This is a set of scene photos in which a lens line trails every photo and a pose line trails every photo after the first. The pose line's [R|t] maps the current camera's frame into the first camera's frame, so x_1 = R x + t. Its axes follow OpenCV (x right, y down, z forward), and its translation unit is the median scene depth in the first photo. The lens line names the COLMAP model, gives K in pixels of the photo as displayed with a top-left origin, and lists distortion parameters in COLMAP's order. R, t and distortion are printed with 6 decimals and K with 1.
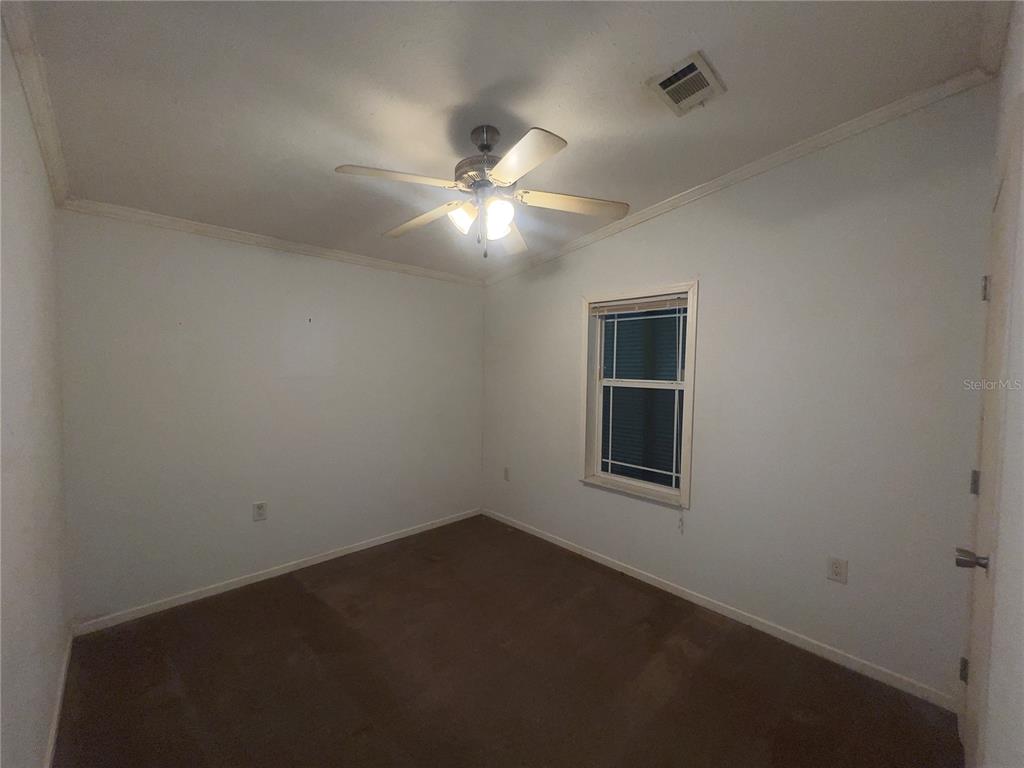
lens RADIAL K [[410.6, 0, 509.7], [0, 410.6, 383.3], [0, 0, 1]] dist [0.001806, 0.000542]
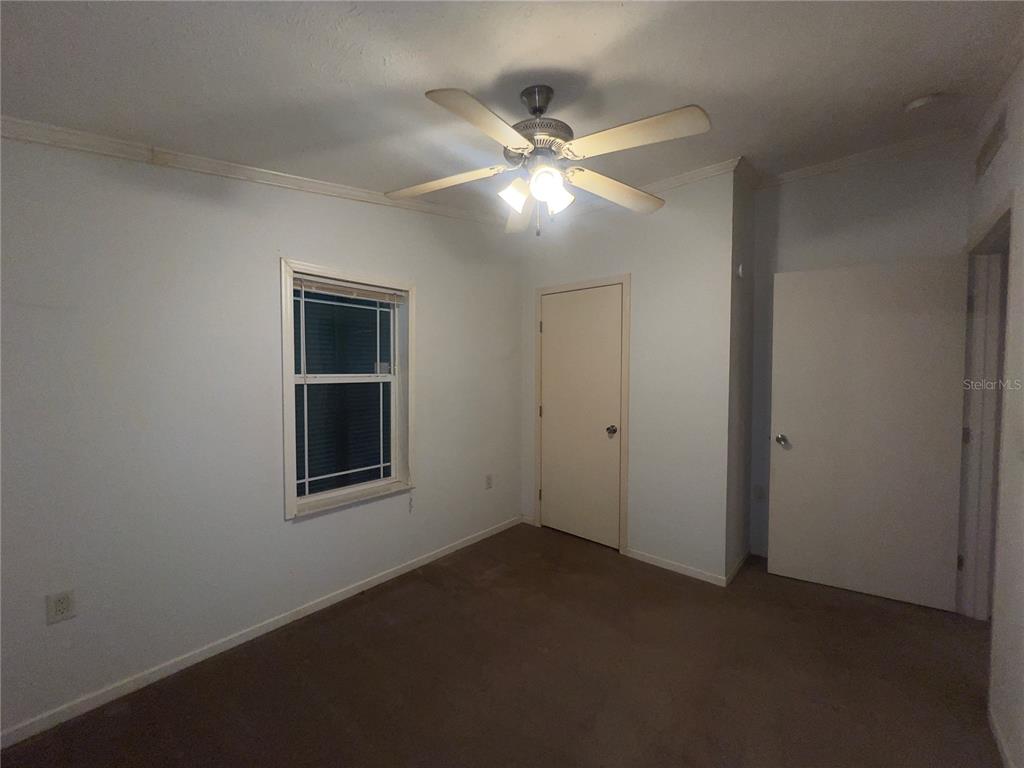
lens RADIAL K [[410.6, 0, 509.7], [0, 410.6, 381.9], [0, 0, 1]] dist [0.001806, 0.000542]
pose [[-0.092959, -0.060984, 0.993801, -0.607714], [0.022747, 0.997732, 0.063353, -0.040851], [-0.995410, 0.028495, -0.091361, 0.741862]]
